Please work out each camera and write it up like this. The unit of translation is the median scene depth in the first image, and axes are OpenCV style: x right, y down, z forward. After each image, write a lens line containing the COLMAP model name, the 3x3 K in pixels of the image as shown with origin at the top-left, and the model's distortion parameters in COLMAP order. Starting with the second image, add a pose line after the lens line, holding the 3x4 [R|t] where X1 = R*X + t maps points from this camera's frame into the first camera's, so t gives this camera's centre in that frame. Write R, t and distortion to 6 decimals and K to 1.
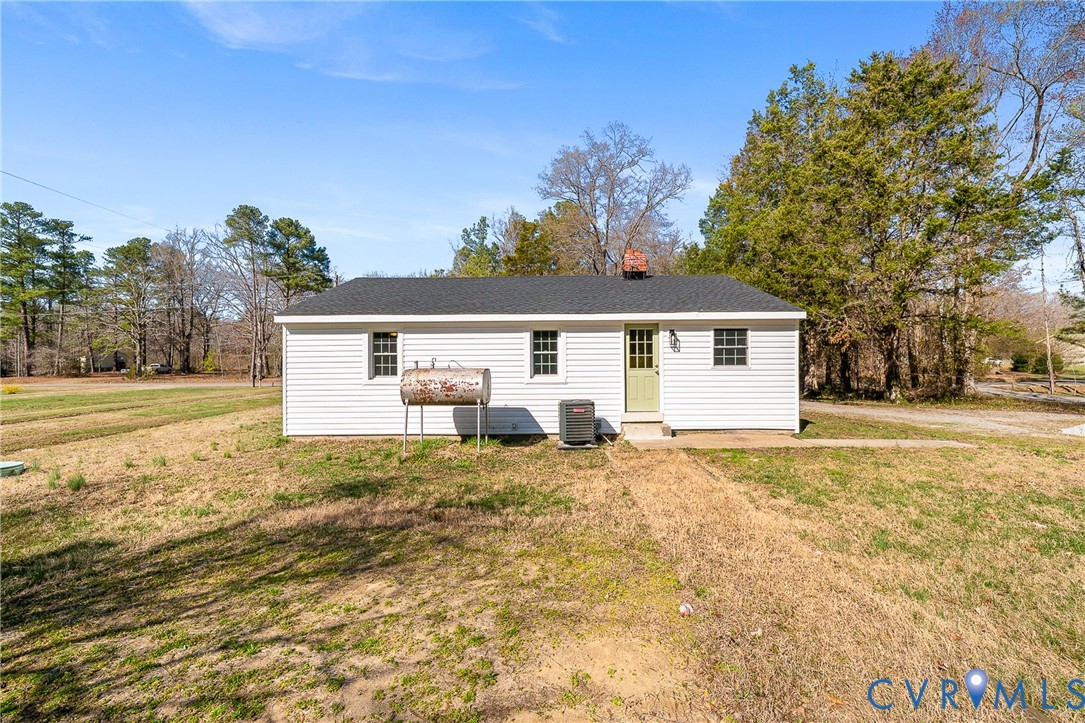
lens RADIAL K [[435.0, 0, 542.5], [0, 435.0, 361.5], [0, 0, 1]] dist [-0.012851, 0.000087]
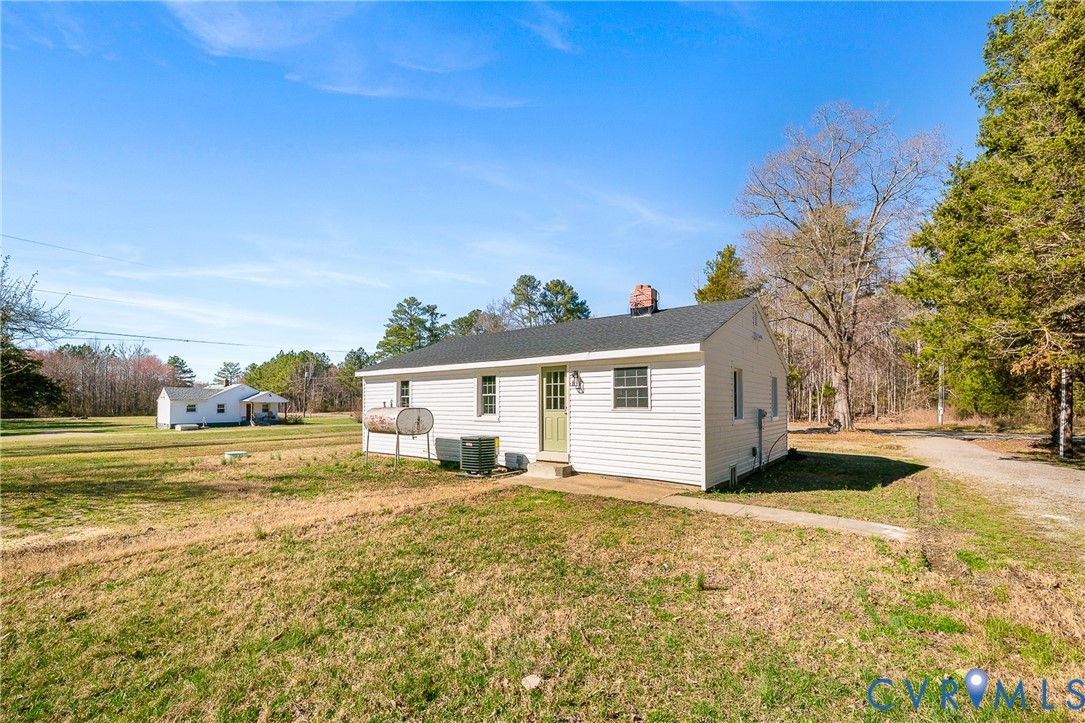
lens RADIAL K [[441.4, 0, 544.7], [0, 441.4, 397.1], [0, 0, 1]] dist [-0.001565, -0.000015]
pose [[0.797330, -0.003053, -0.603535, 0.836554], [-0.002054, 0.999968, -0.007772, -0.005375], [0.603540, 0.007437, 0.797298, 0.152274]]
